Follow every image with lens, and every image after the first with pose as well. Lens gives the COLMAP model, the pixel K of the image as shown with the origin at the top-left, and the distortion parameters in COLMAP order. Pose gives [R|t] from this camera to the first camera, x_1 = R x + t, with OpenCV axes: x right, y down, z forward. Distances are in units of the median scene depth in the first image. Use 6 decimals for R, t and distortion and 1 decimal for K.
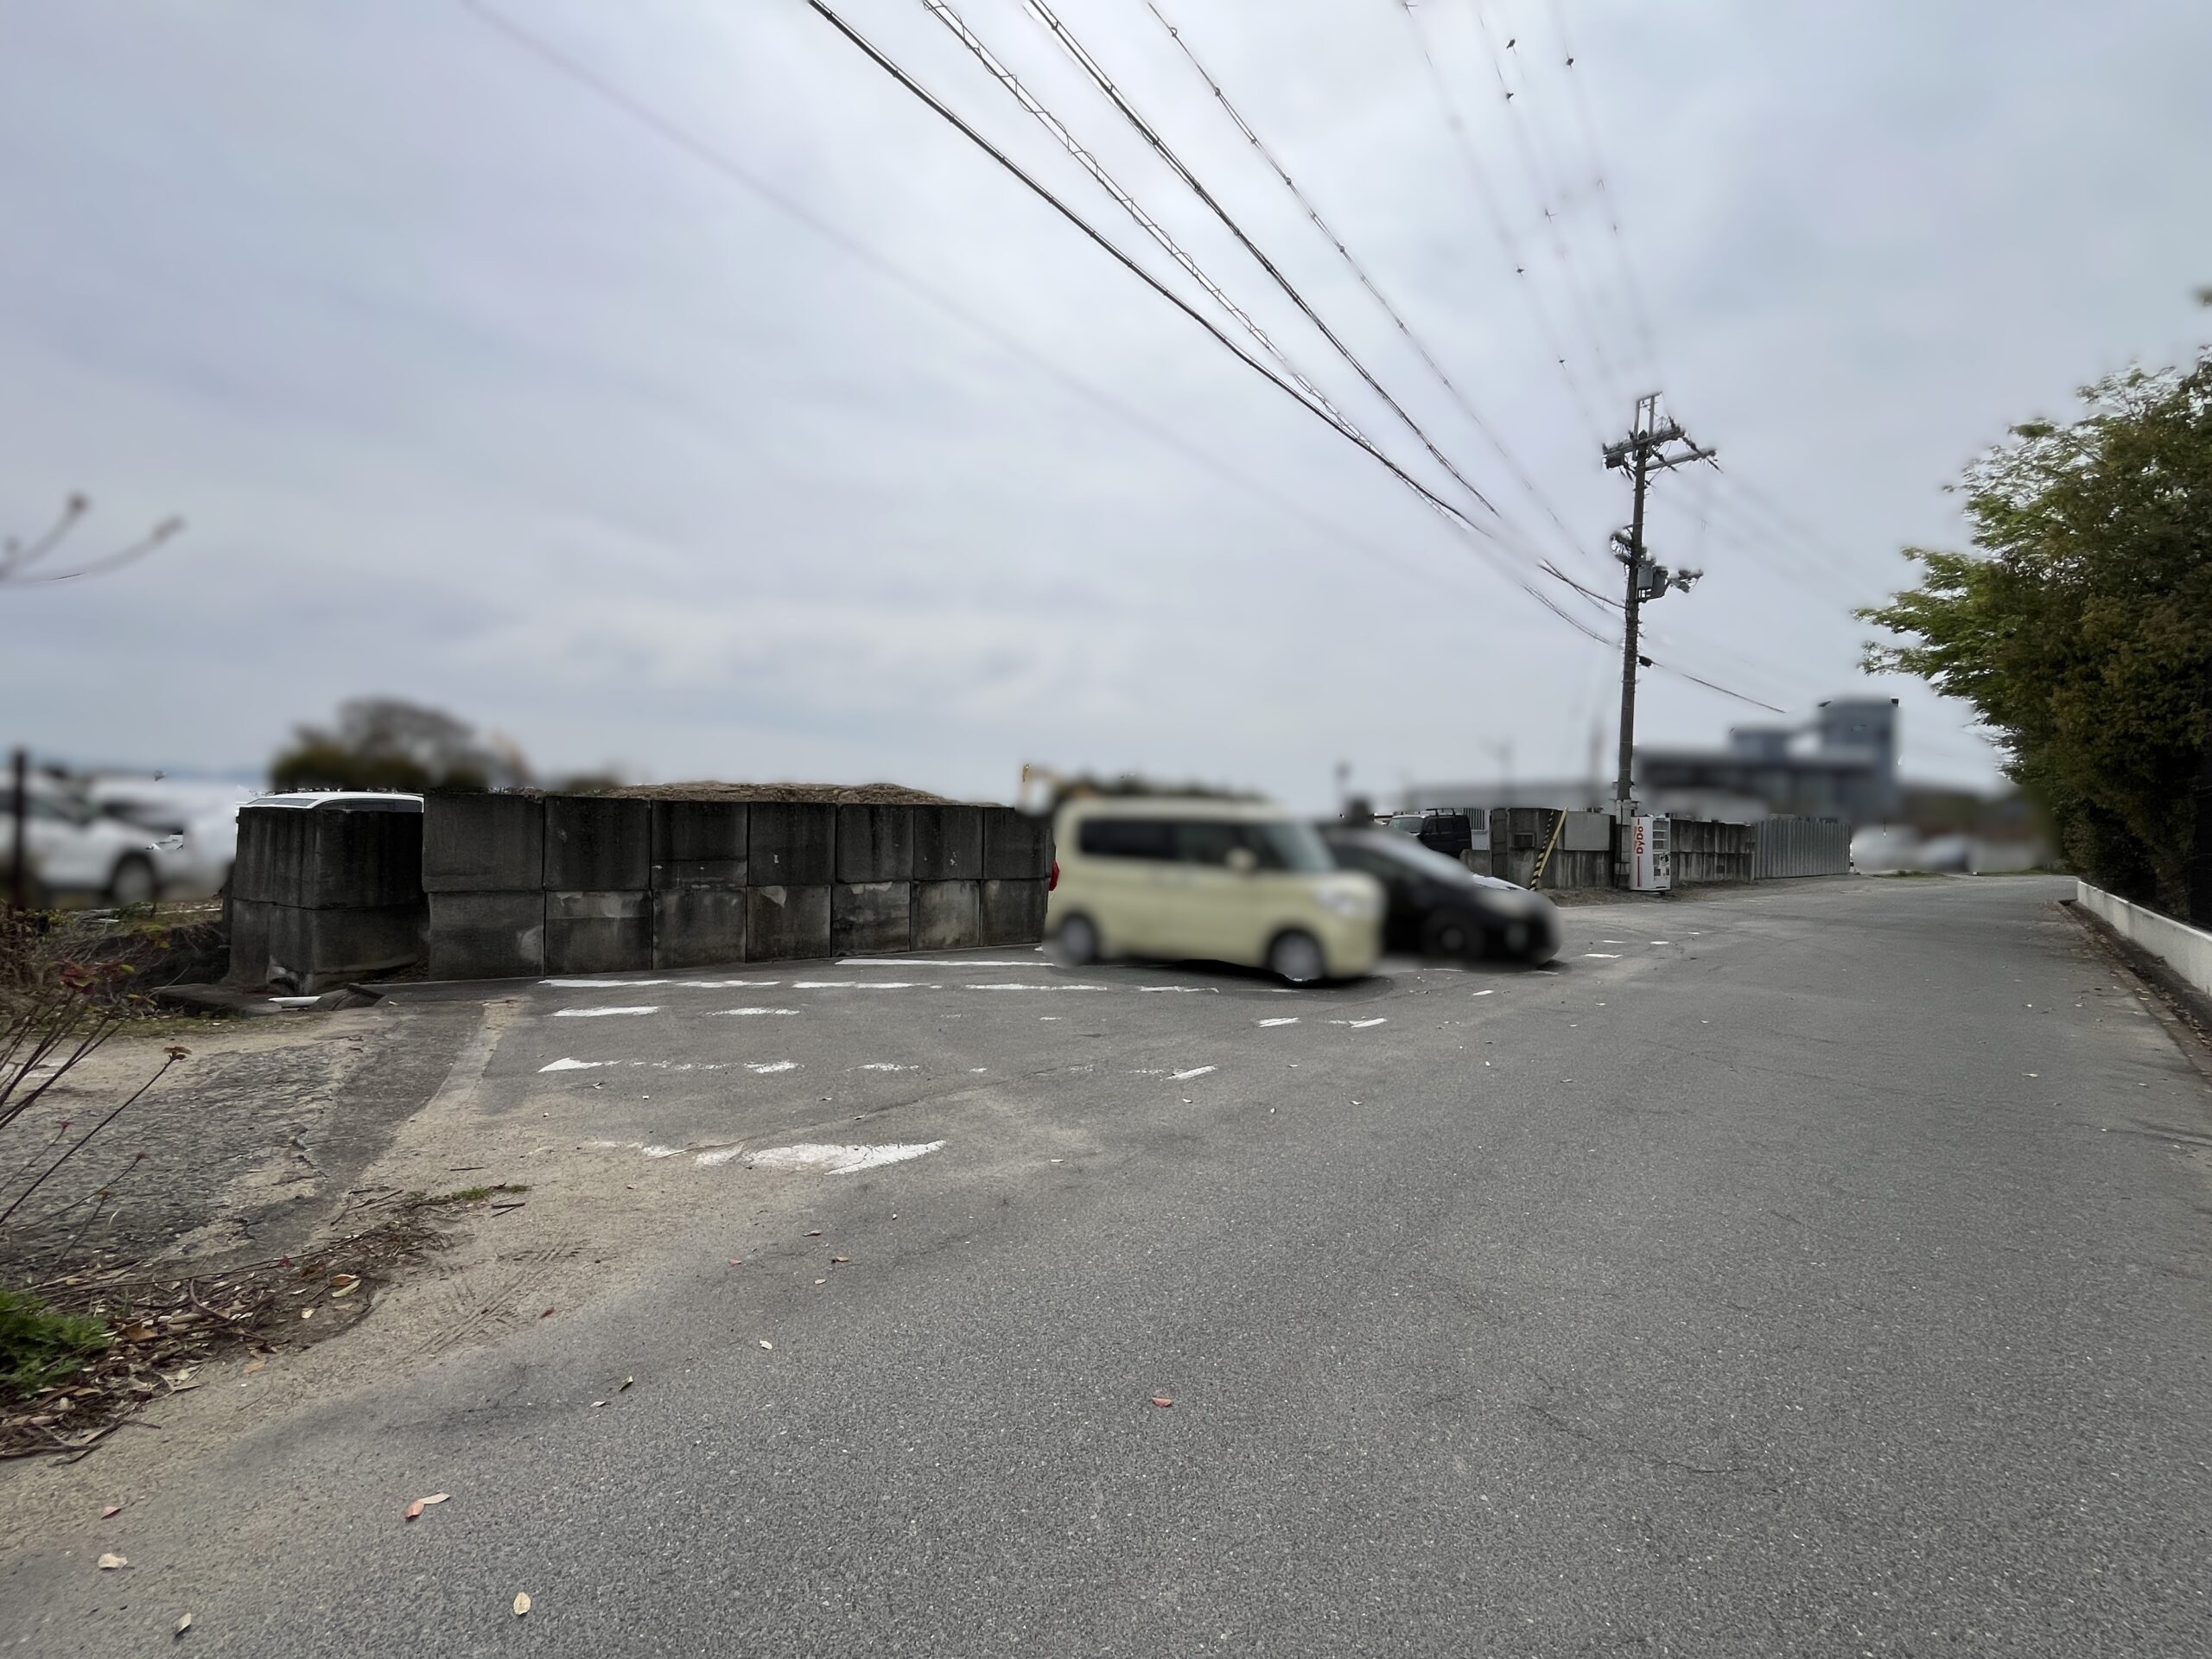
lens RADIAL K [[909.1, 0, 1111.4], [0, 909.1, 834.2], [0, 0, 1]] dist [0.001105, 0.000596]
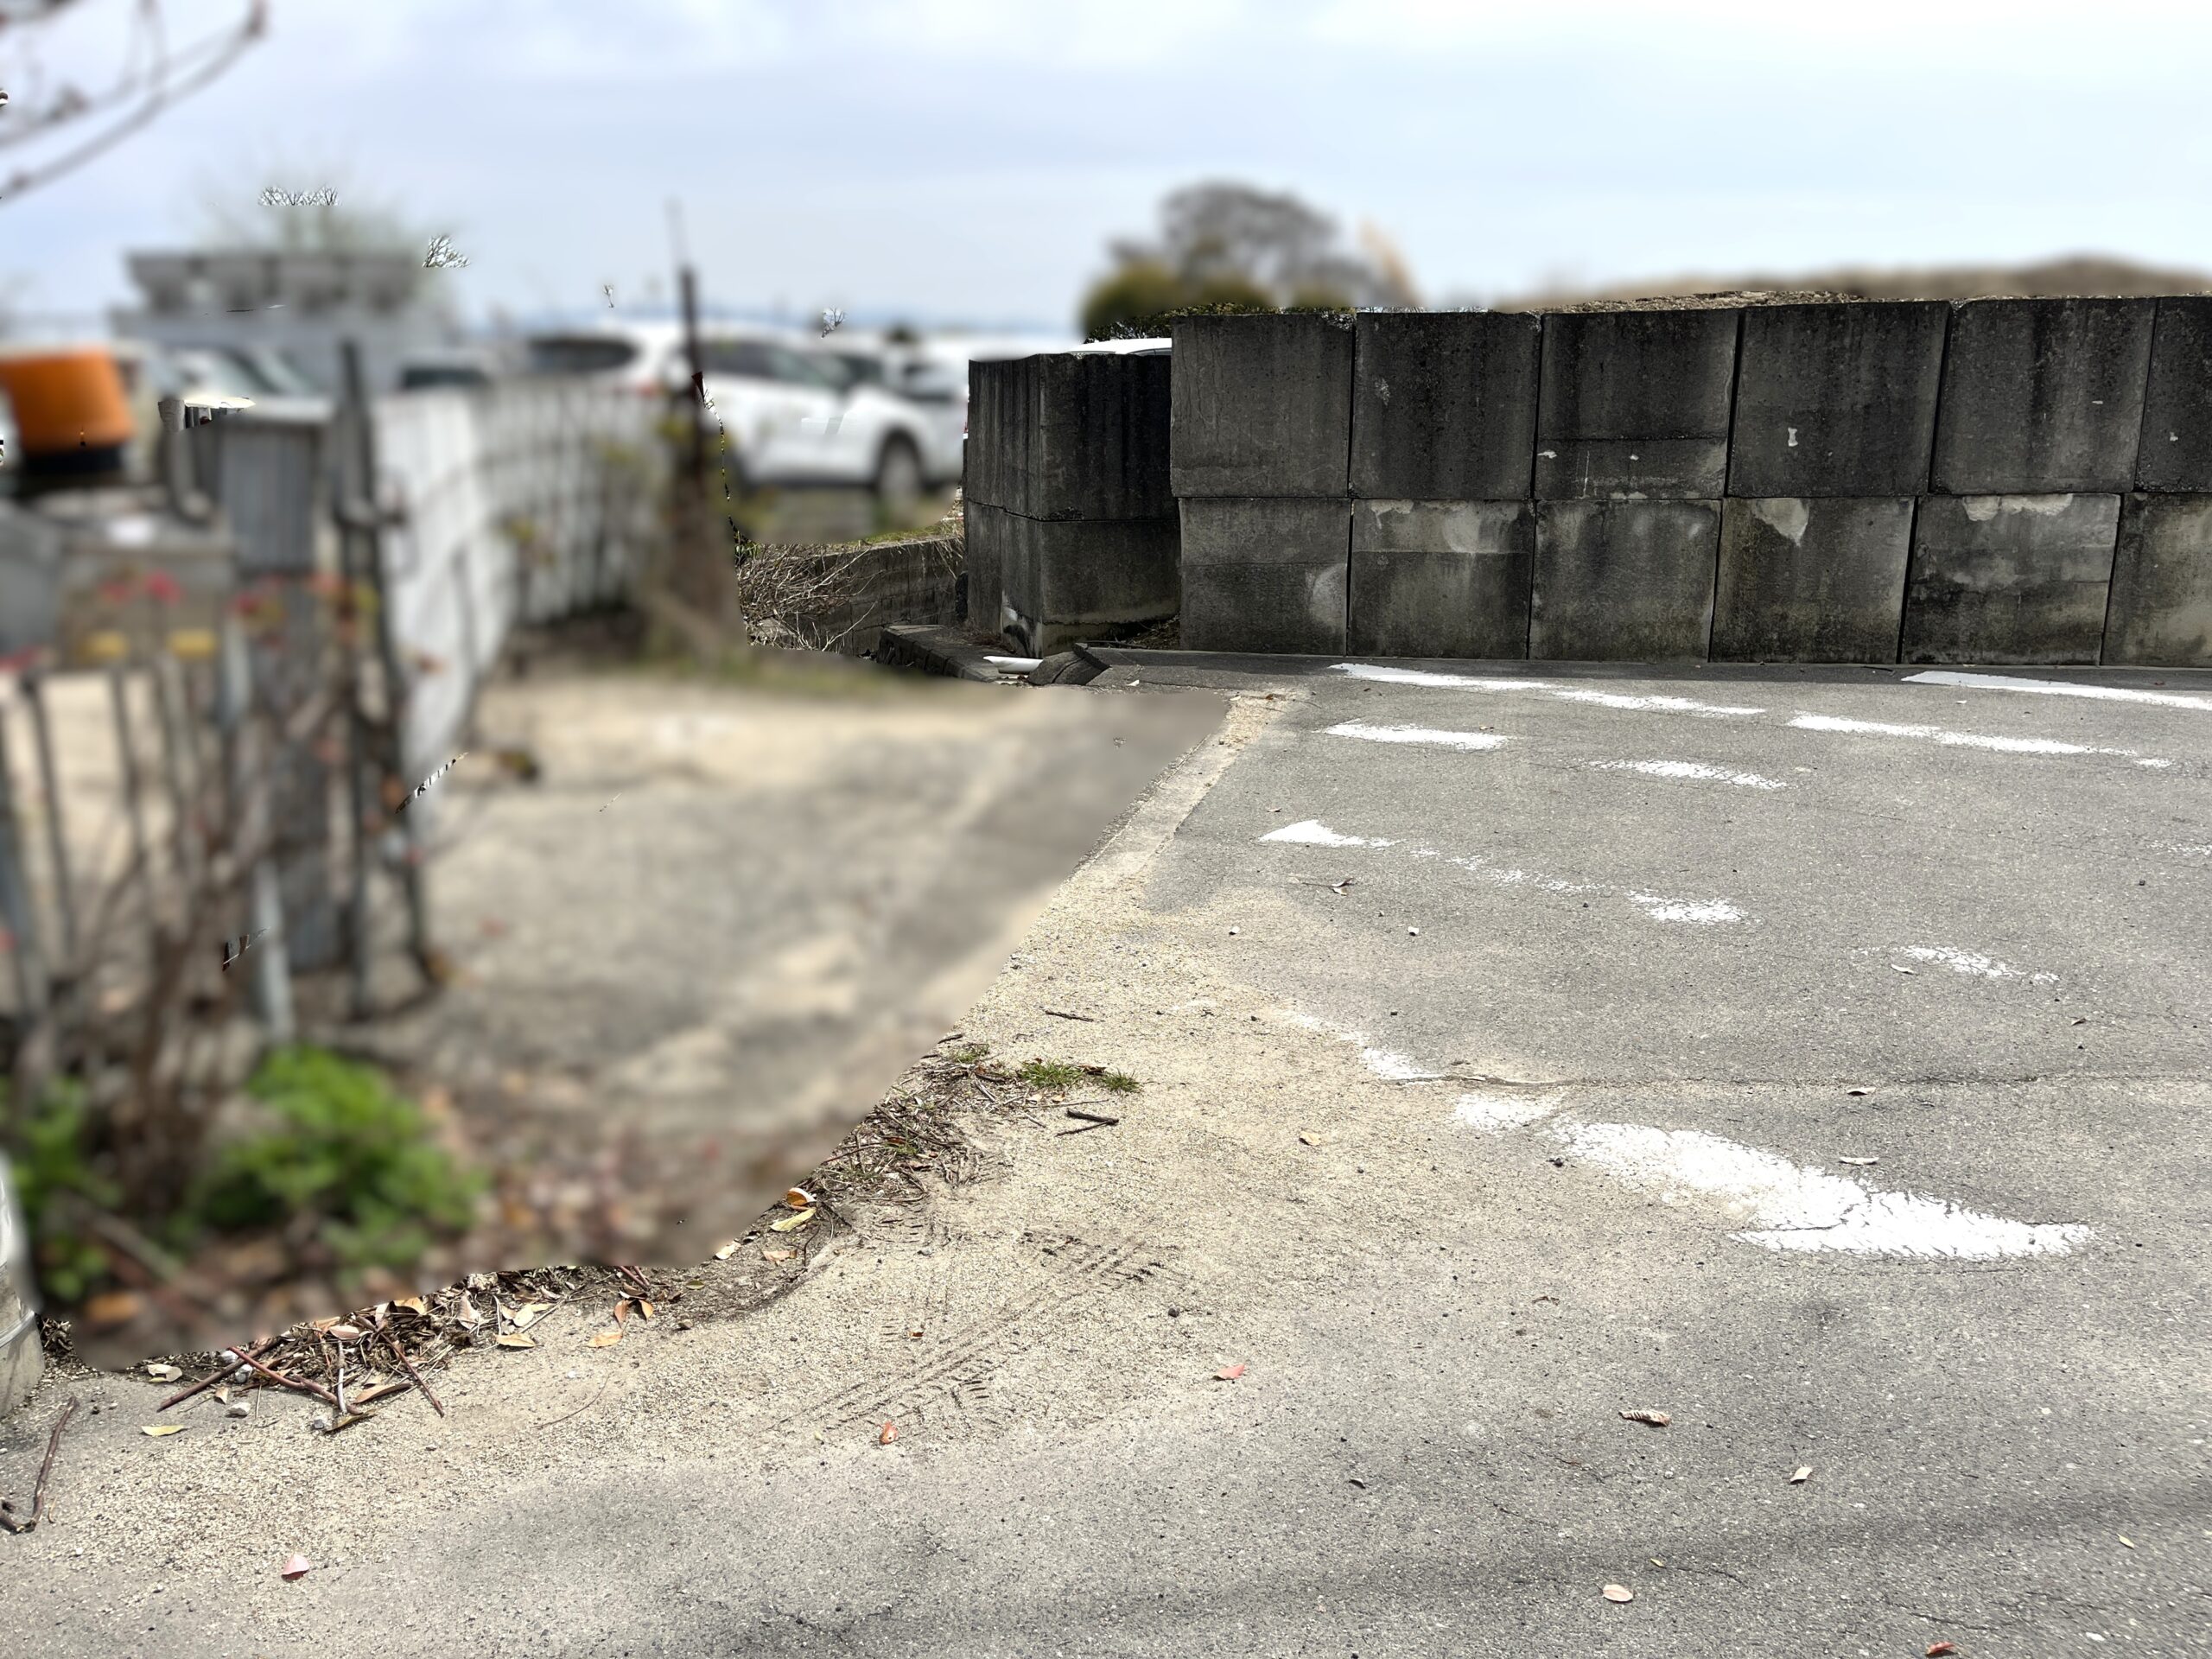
lens RADIAL K [[1663.7, 0, 1141.6], [0, 1663.7, 837.6], [0, 0, 1]] dist [0.069474, -0.091500]
pose [[0.732657, 0.154853, -0.662748, -0.028943], [0.014206, 0.970081, 0.242367, 0.018436], [0.680450, -0.186987, 0.708536, 0.205572]]
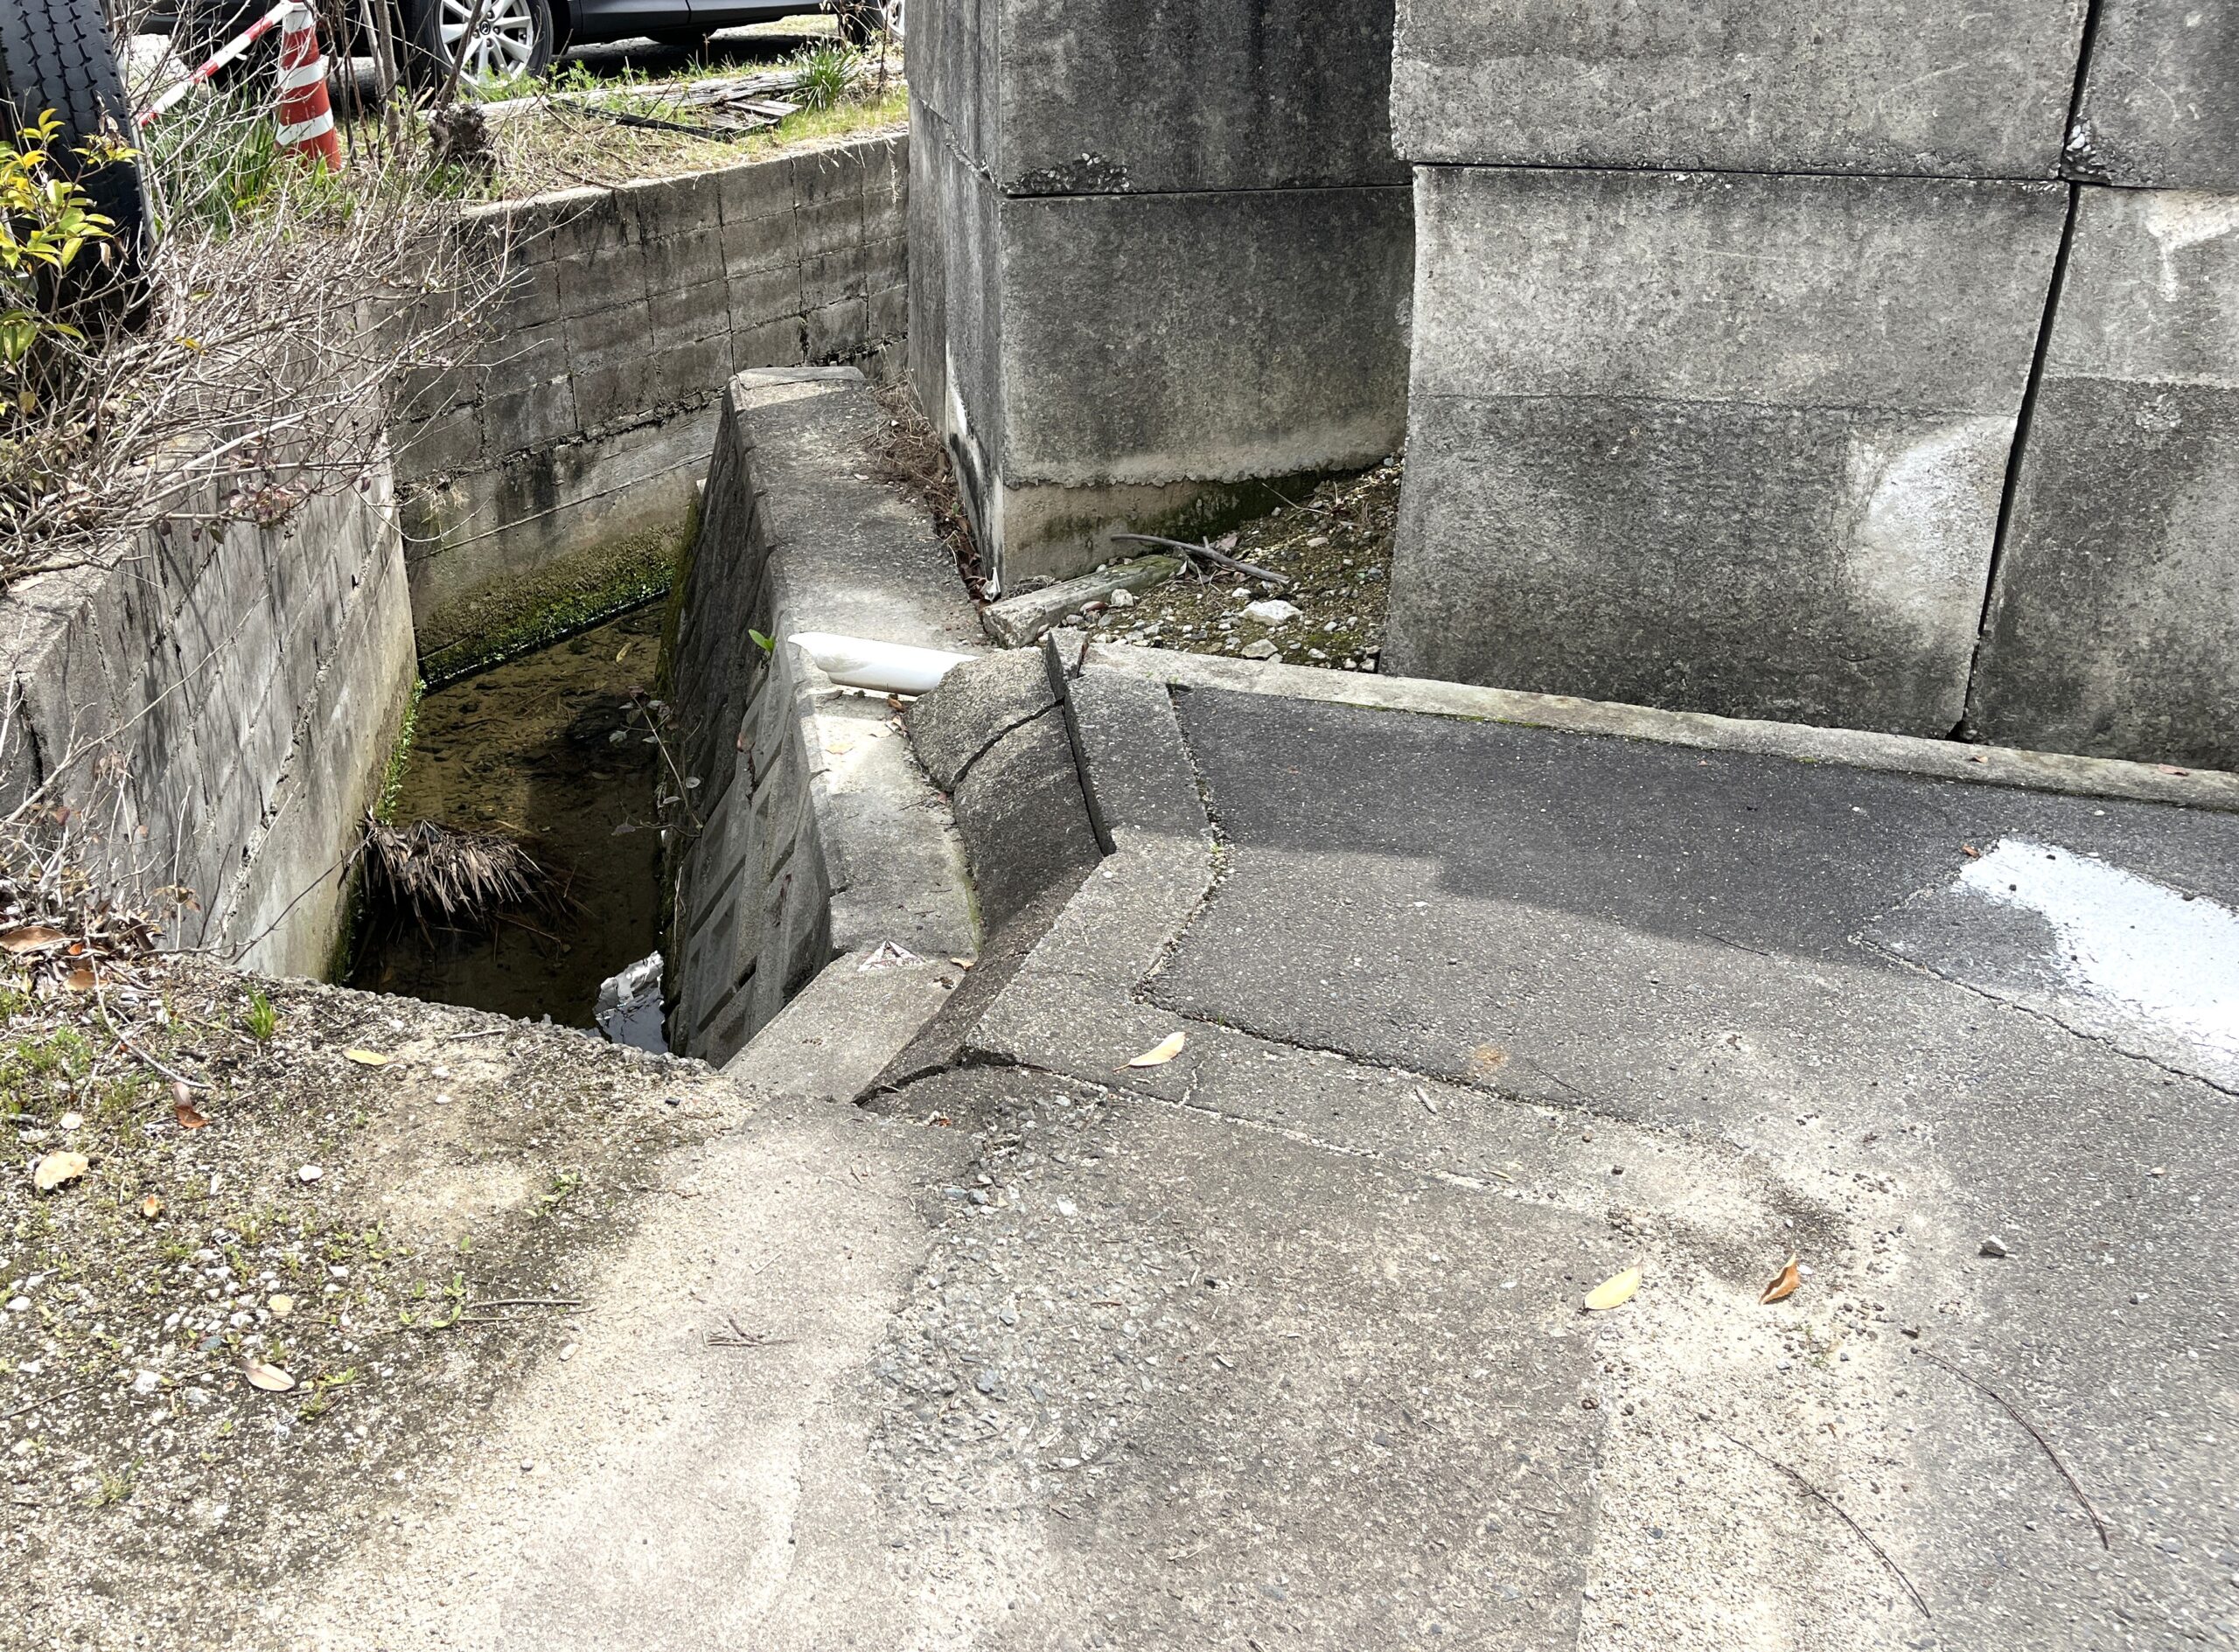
lens RADIAL K [[1683.9, 0, 1070.9], [0, 1683.9, 607.7], [0, 0, 1]] dist [0.069474, -0.091500]
pose [[0.603158, 0.304930, -0.737033, -0.590776], [0.021987, 0.917331, 0.397518, 0.015176], [0.797318, -0.255972, 0.546591, 0.838629]]
